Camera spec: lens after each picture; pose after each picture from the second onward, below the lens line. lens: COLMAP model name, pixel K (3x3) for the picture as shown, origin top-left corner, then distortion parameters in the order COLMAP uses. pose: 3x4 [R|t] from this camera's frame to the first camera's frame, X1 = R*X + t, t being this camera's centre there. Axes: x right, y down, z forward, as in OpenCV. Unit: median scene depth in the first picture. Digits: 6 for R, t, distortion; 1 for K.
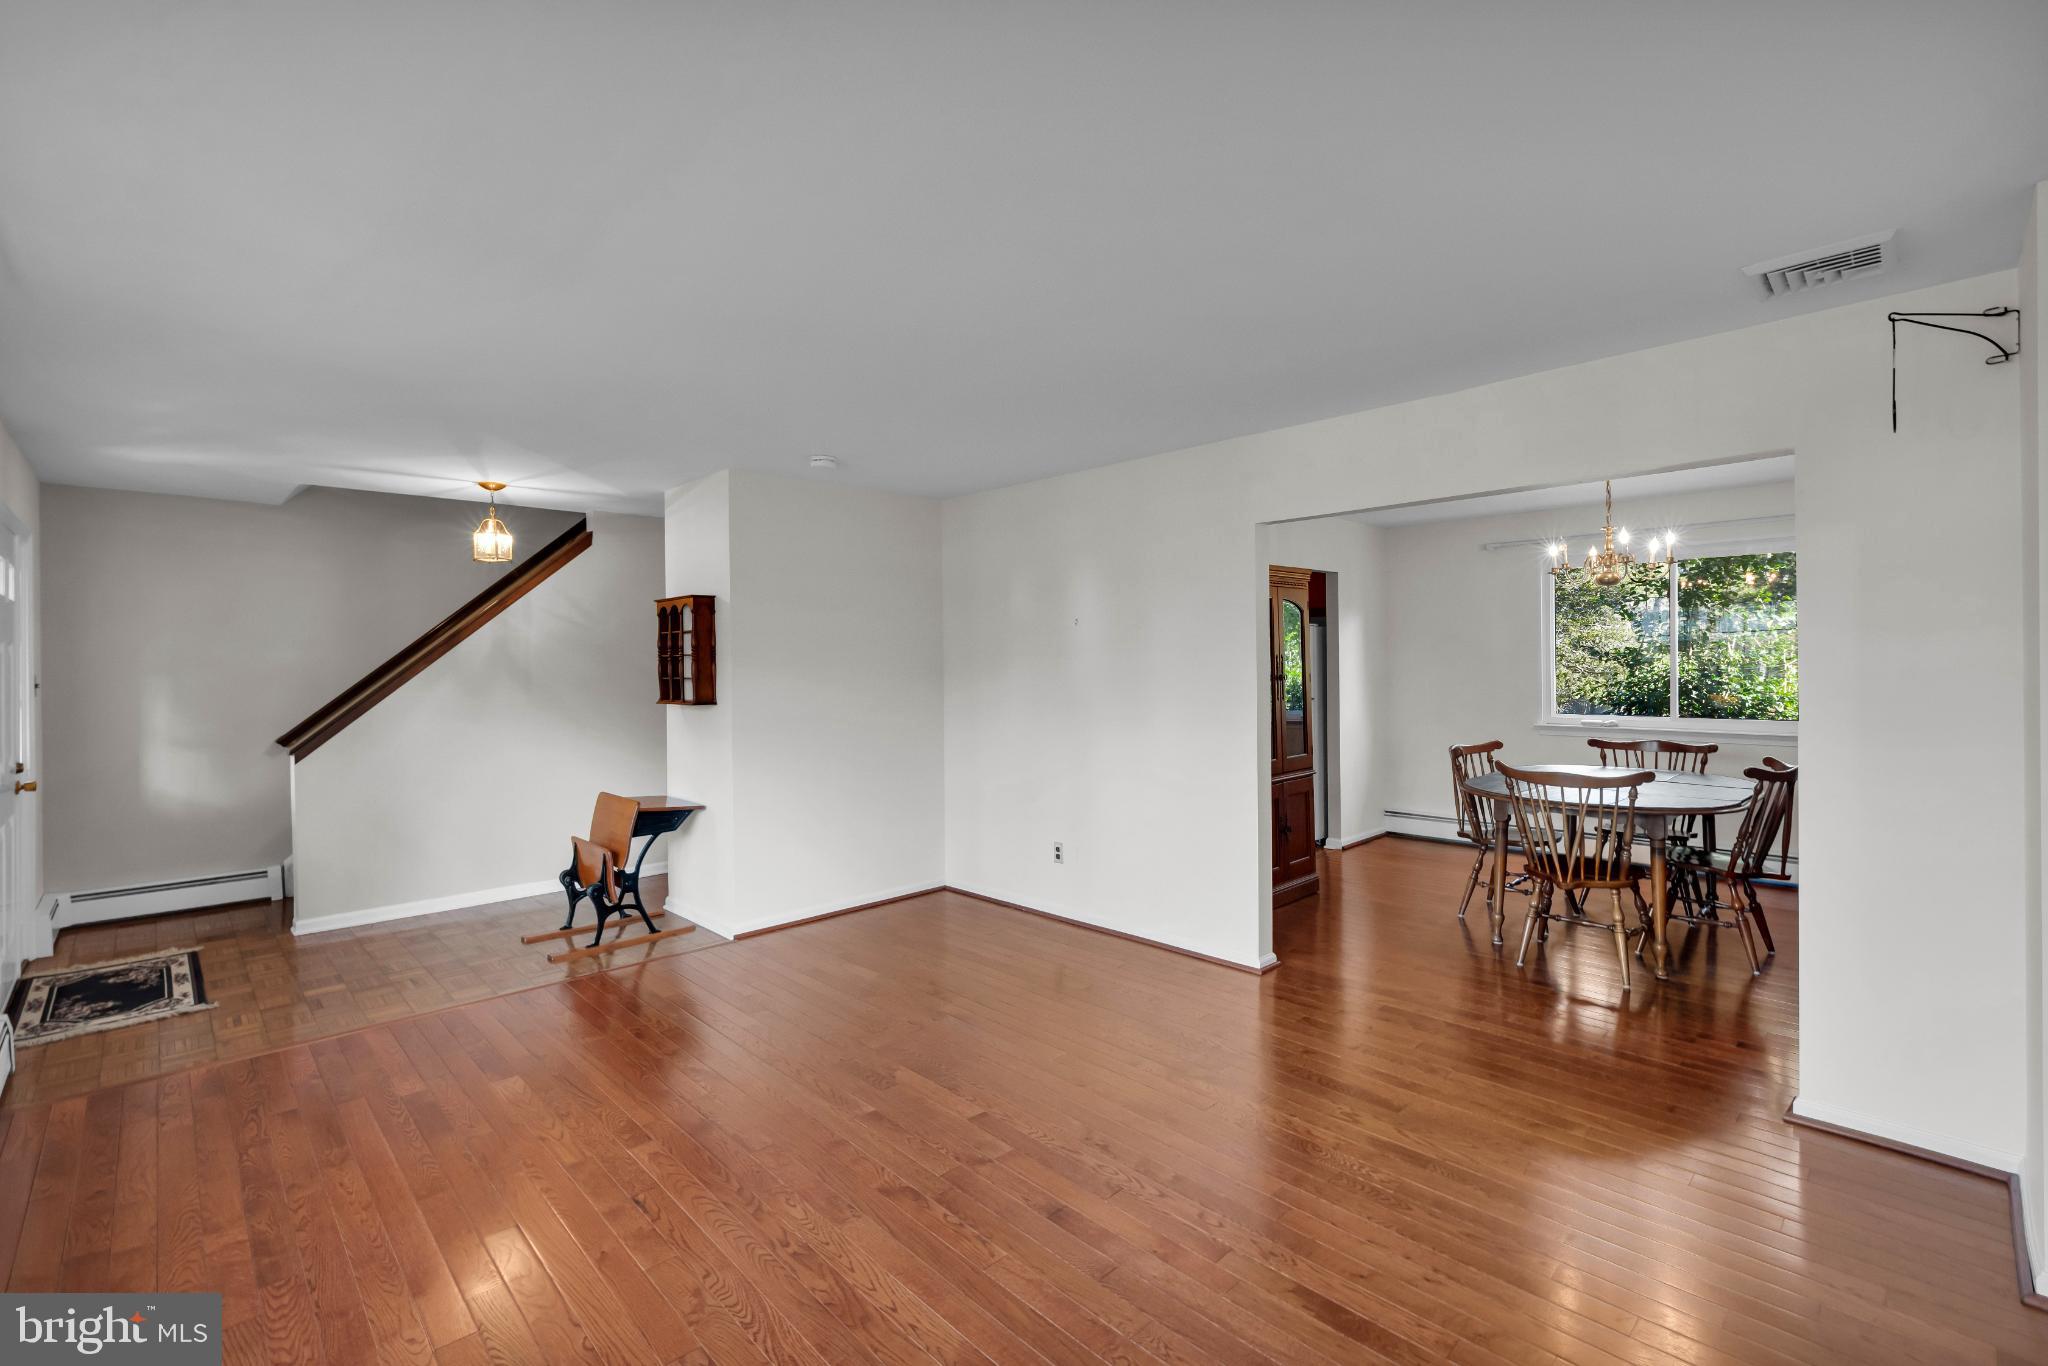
lens RADIAL K [[909.2, 0, 1010.5], [0, 909.2, 658.5], [0, 0, 1]] dist [0.000223, 0.000046]
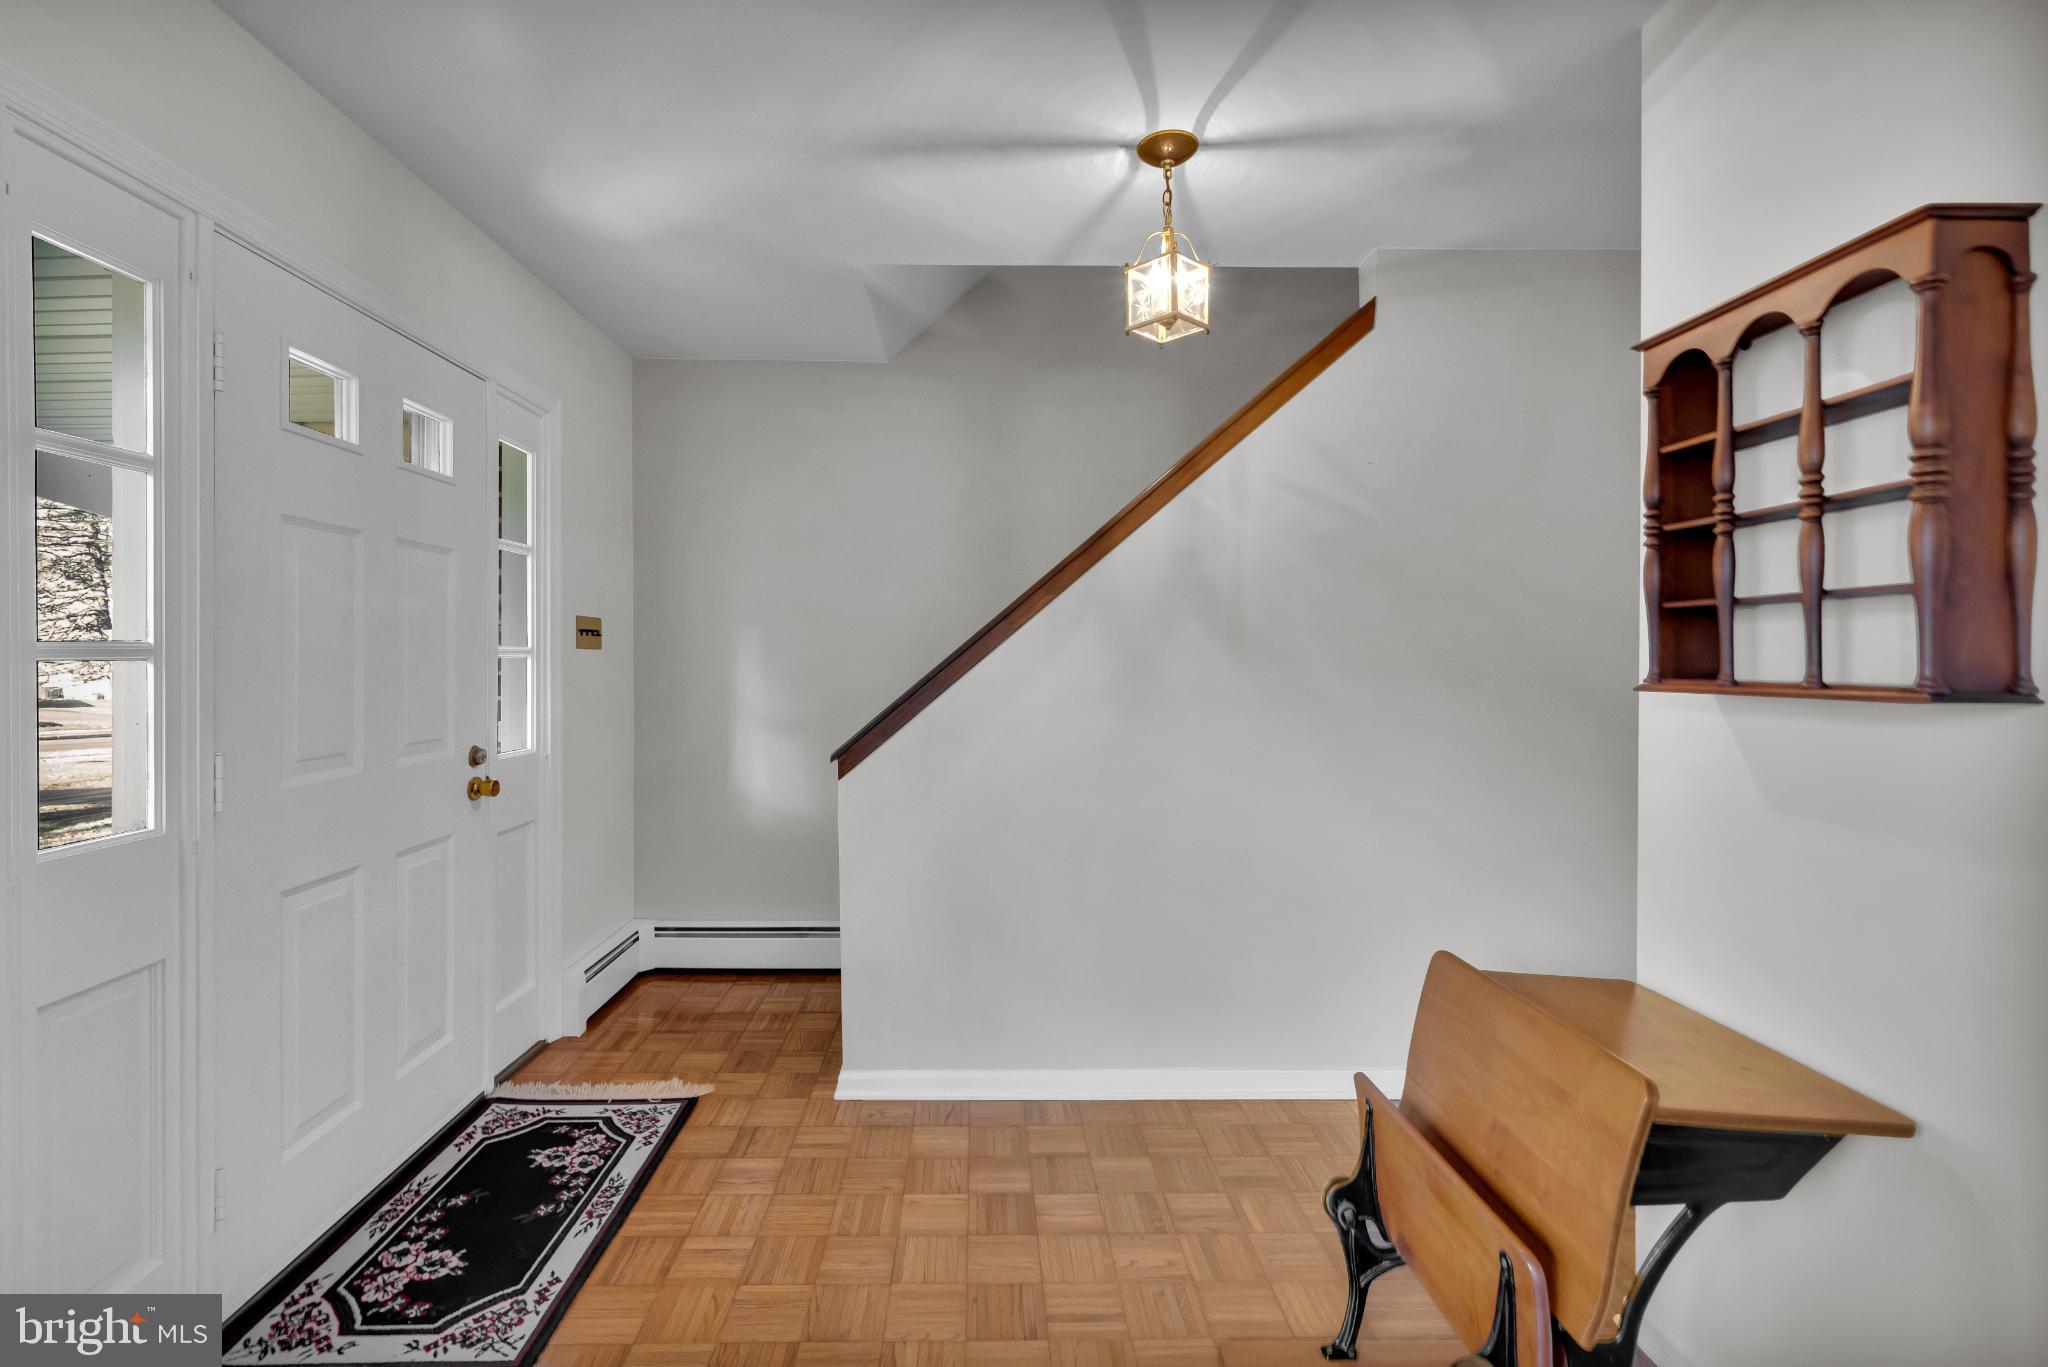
lens RADIAL K [[909.2, 0, 1010.5], [0, 909.2, 659.0], [0, 0, 1]] dist [0.000223, 0.000046]
pose [[0.750140, 0.014958, -0.661110, -0.357353], [-0.008041, 0.999877, 0.013499, 0.037738], [0.661230, -0.004810, 0.750168, 0.660694]]
